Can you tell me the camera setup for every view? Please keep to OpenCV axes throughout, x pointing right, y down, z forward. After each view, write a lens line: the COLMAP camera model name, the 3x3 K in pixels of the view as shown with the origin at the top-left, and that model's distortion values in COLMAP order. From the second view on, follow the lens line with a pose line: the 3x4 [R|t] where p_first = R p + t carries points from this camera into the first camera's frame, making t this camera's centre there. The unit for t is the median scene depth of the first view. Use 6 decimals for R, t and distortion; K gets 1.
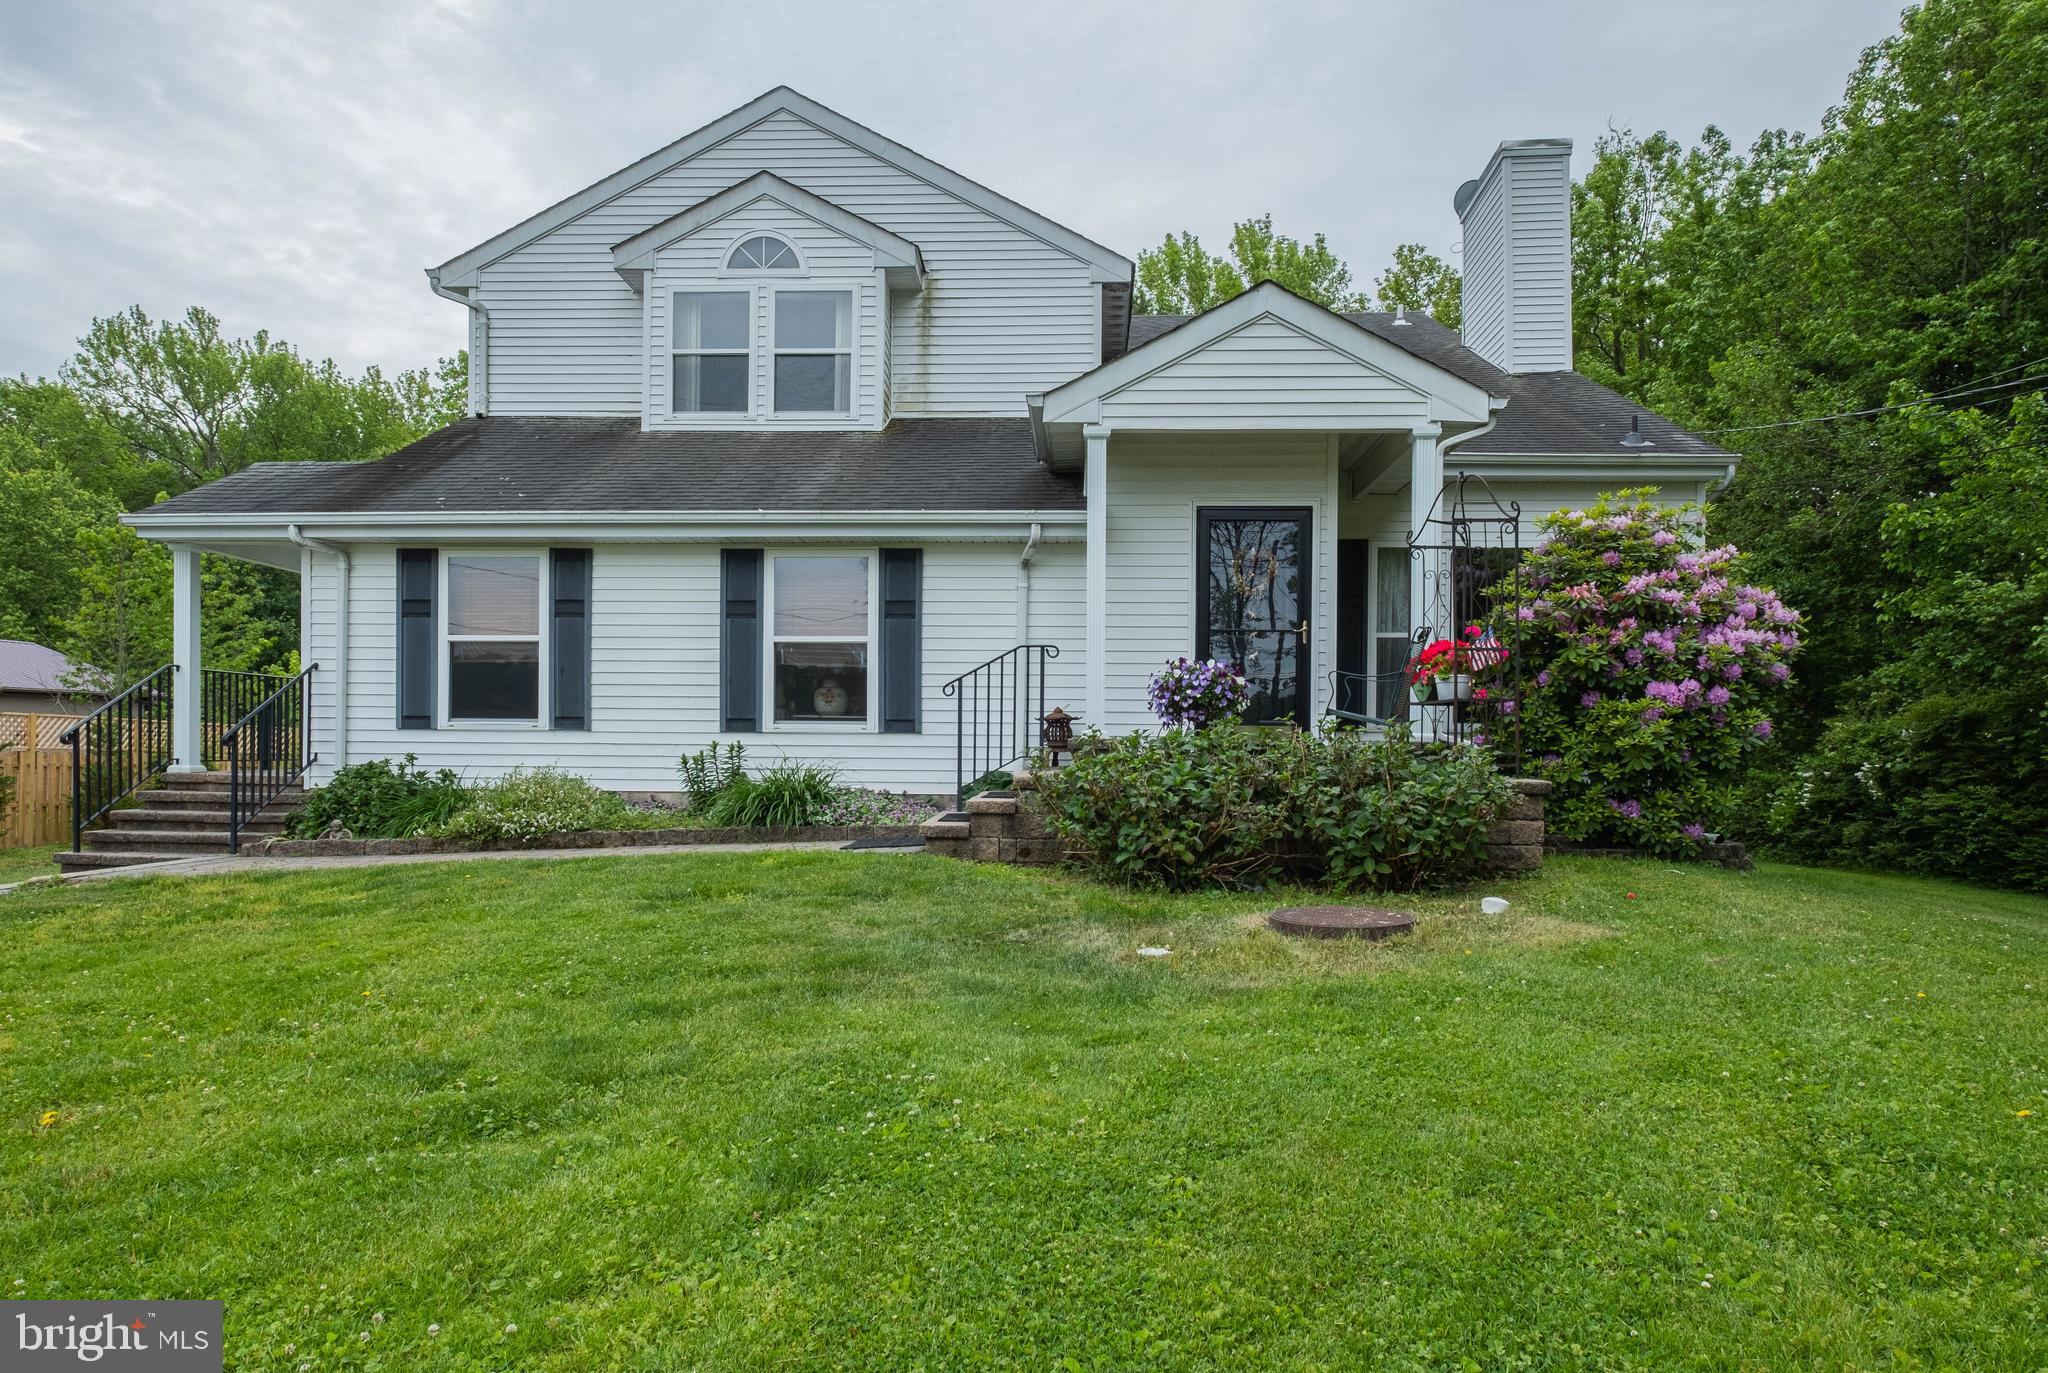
lens RADIAL K [[1185.9, 0, 1023.3], [0, 1185.9, 749.0], [0, 0, 1]] dist [0.023170, 0.000038]
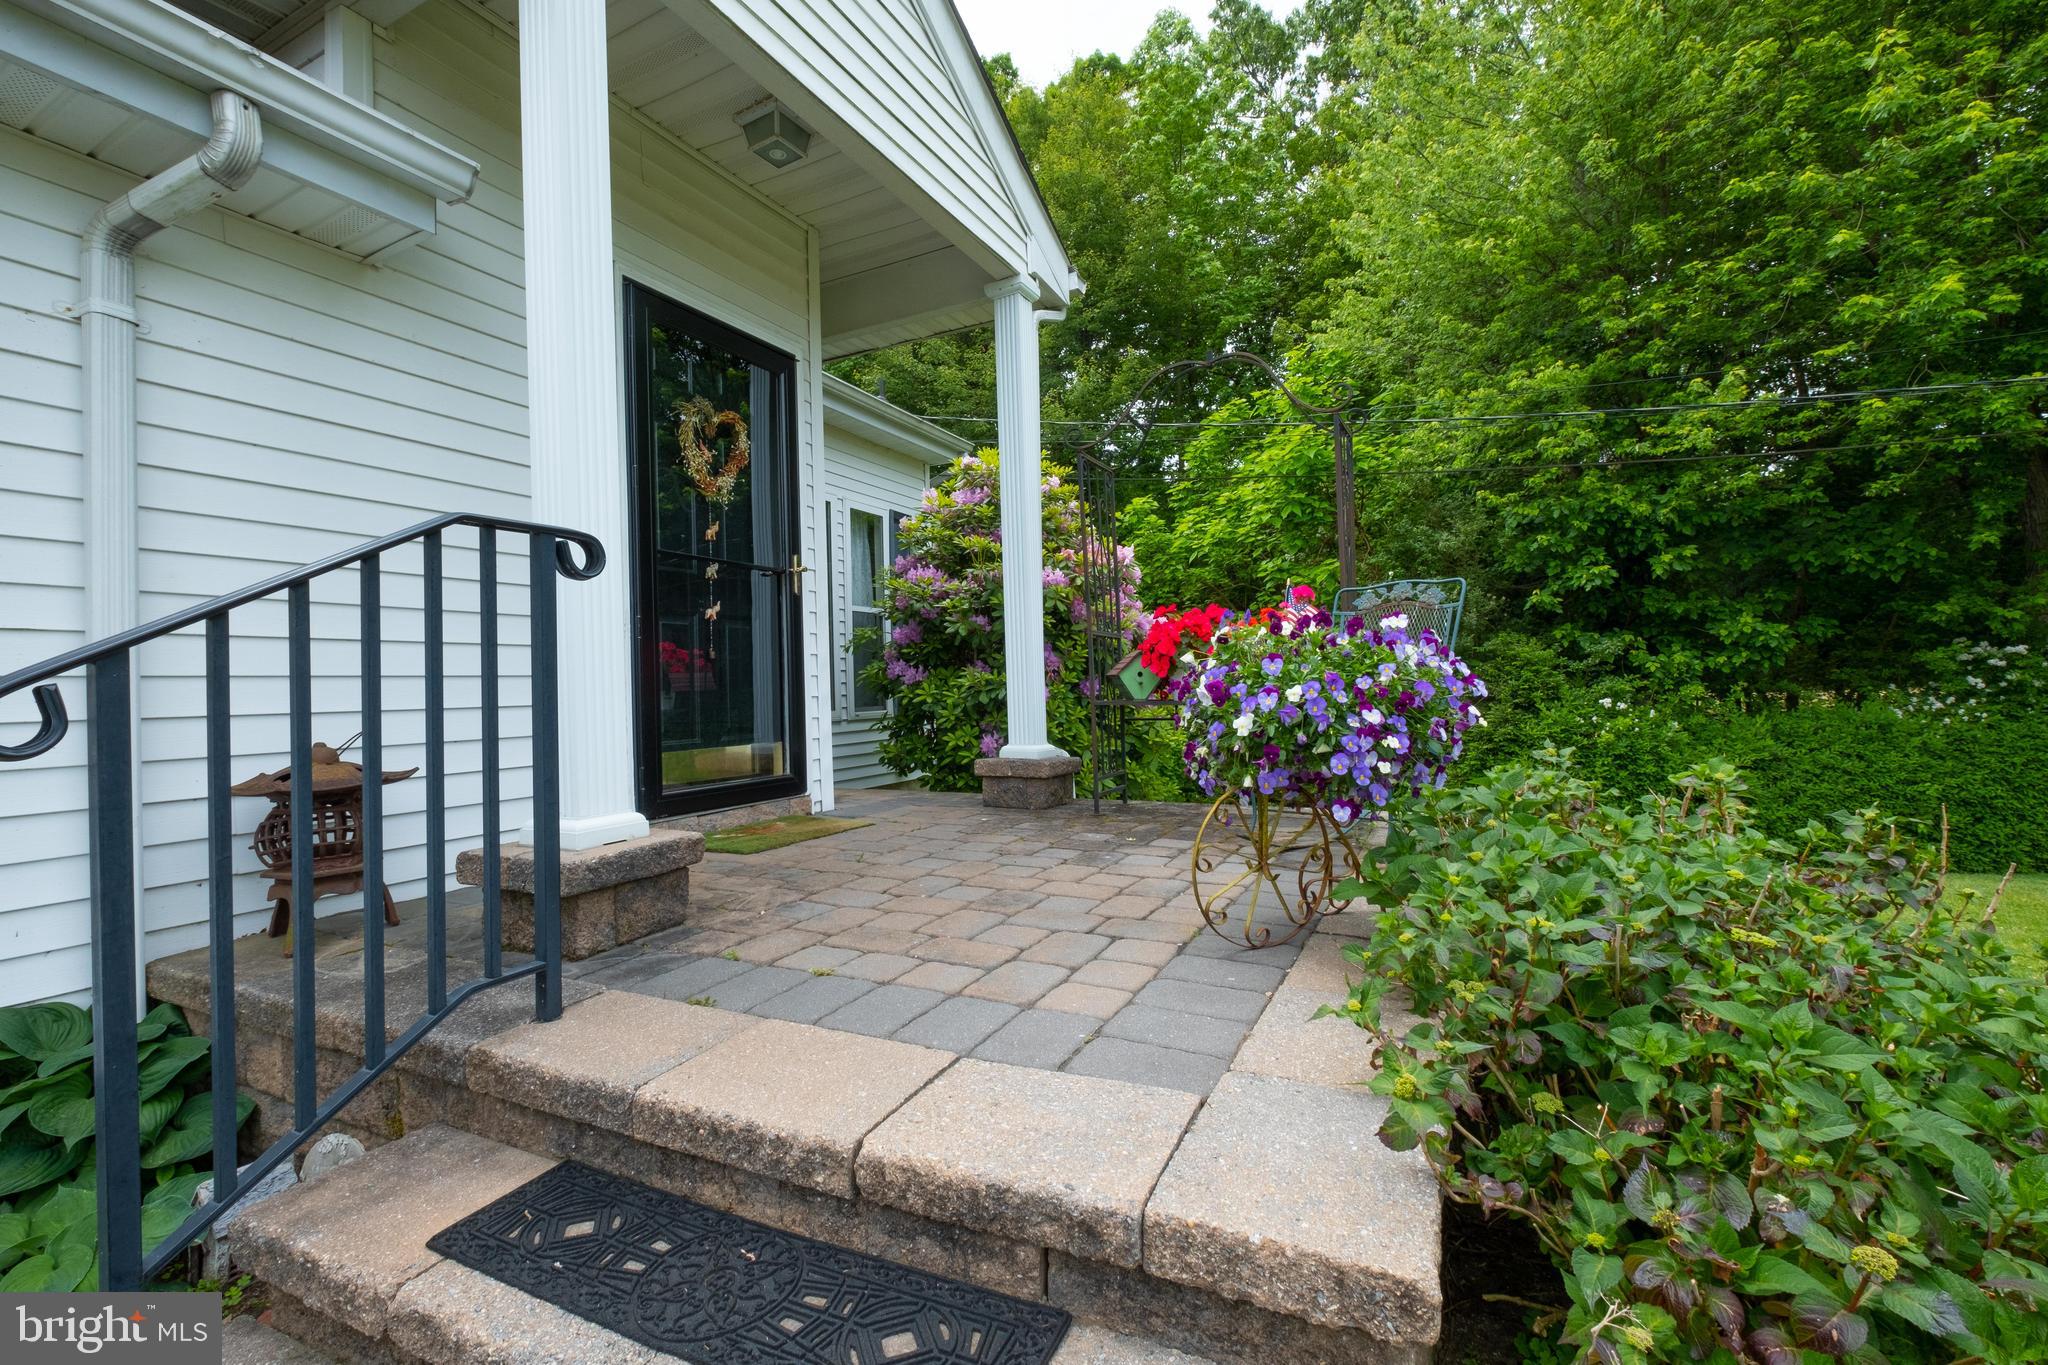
lens RADIAL K [[887.5, 0, 1031.0], [0, 887.5, 668.5], [0, 0, 1]] dist [0.012539, -0.013347]
pose [[0.408288, -0.000259, 0.912853, -0.099098], [0.042004, 0.998946, -0.018503, -0.041944], [-0.911886, 0.045898, 0.407868, 0.710792]]
